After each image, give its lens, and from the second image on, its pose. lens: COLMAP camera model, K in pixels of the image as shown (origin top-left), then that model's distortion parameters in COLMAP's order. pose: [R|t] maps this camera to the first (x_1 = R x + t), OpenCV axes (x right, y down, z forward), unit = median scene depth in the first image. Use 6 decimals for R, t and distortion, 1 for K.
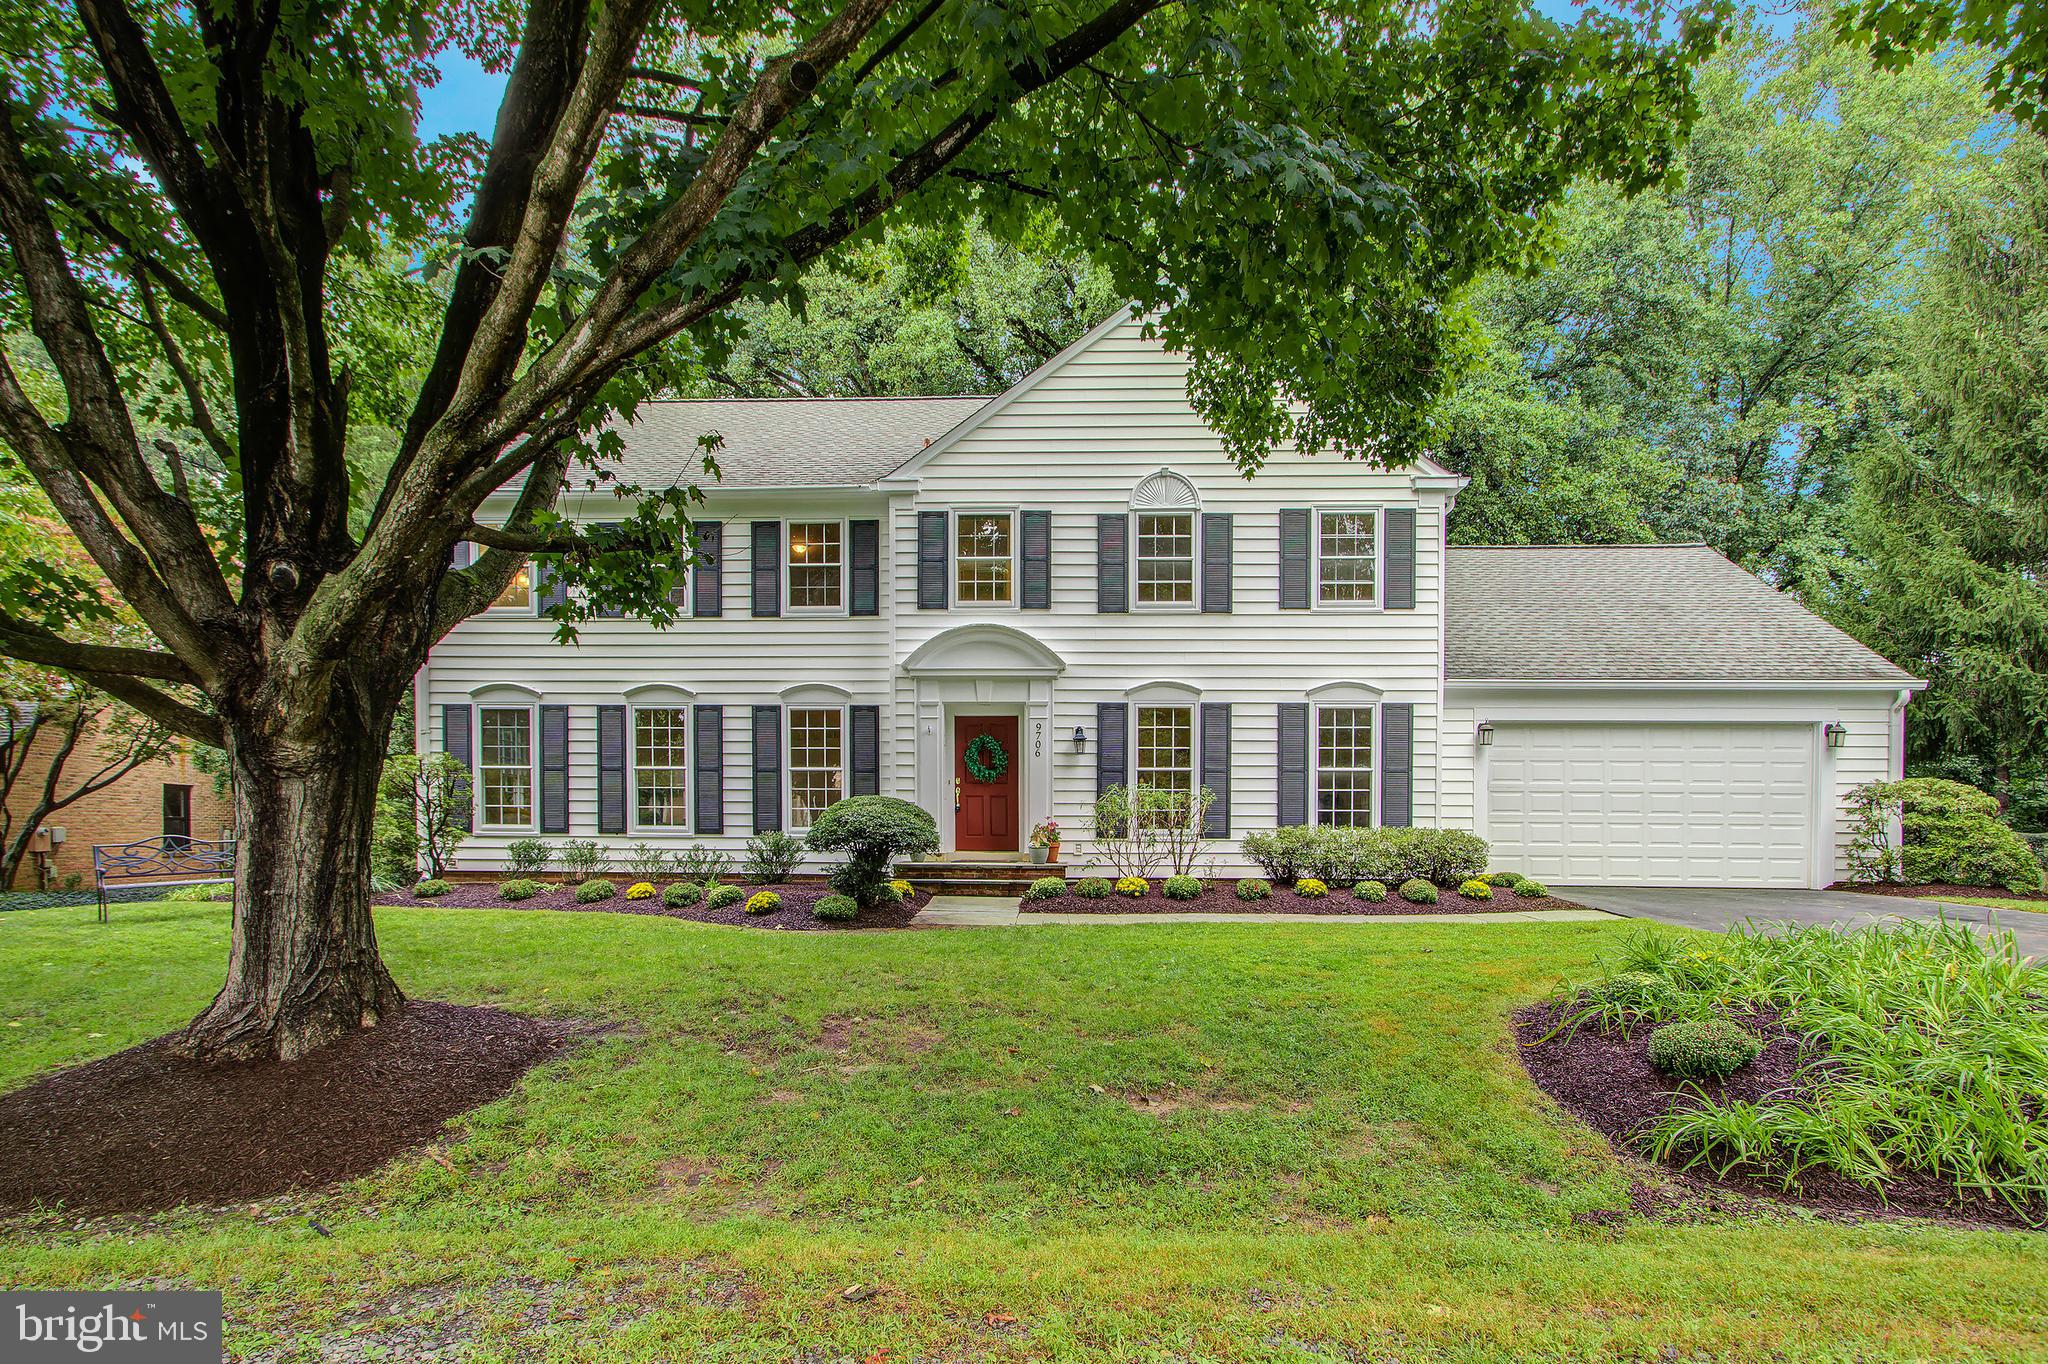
lens RADIAL K [[930.5, 0, 1109.5], [0, 930.5, 762.3], [0, 0, 1]] dist [-0.000569, 0.003069]
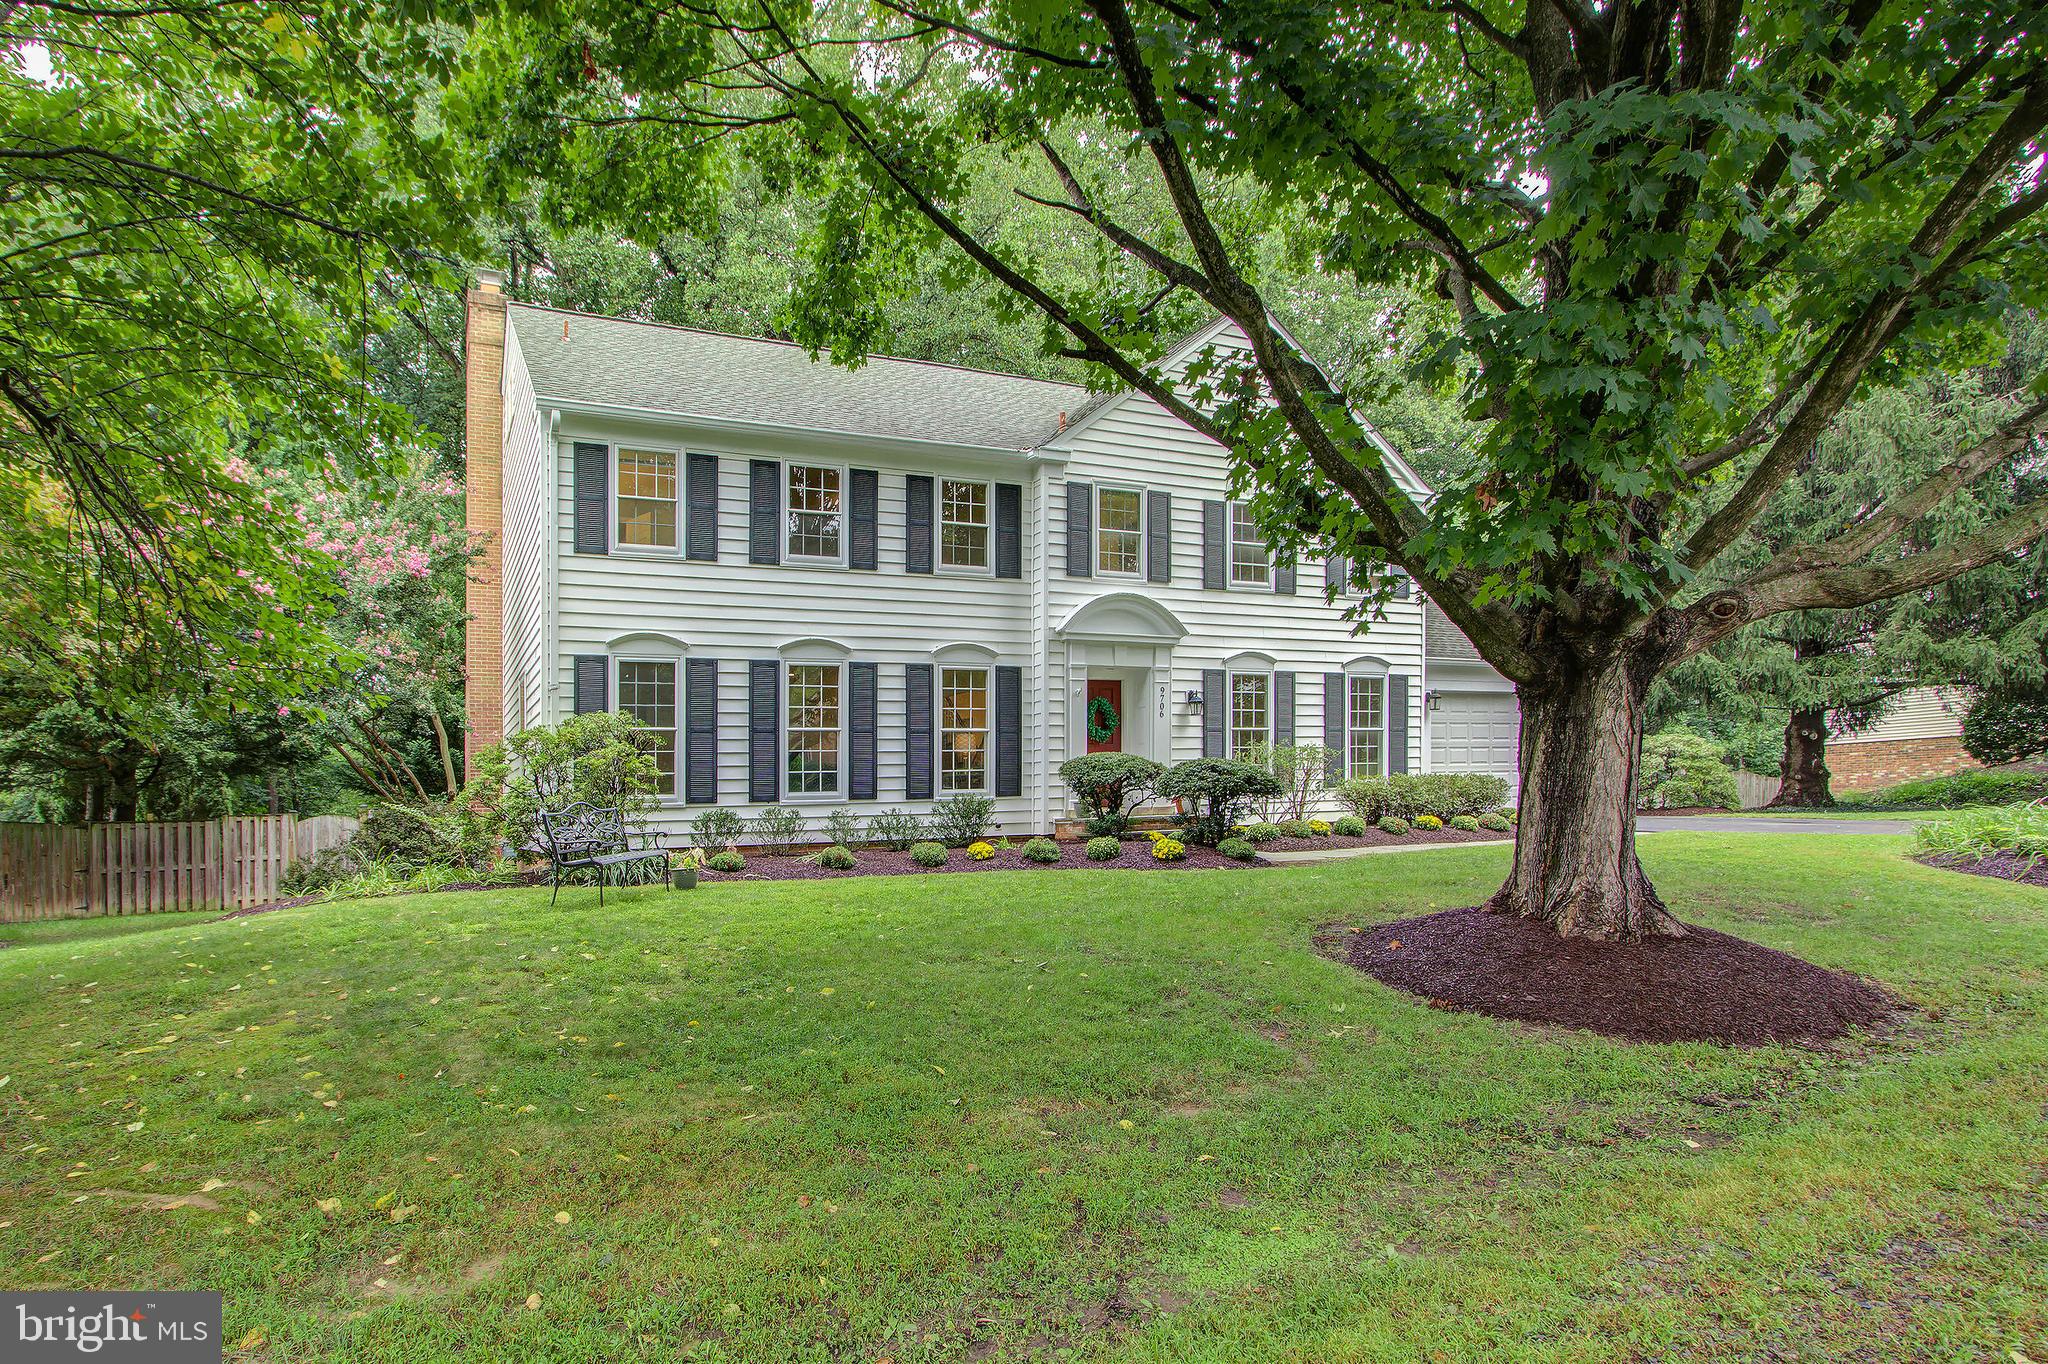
lens RADIAL K [[930.5, 0, 1068.9], [0, 930.5, 713.9], [0, 0, 1]] dist [-0.000569, 0.003069]
pose [[0.912630, 0.003007, 0.408775, -0.626935], [0.000073, 0.999972, -0.007518, -0.002376], [-0.408786, 0.006891, 0.912604, 0.051522]]
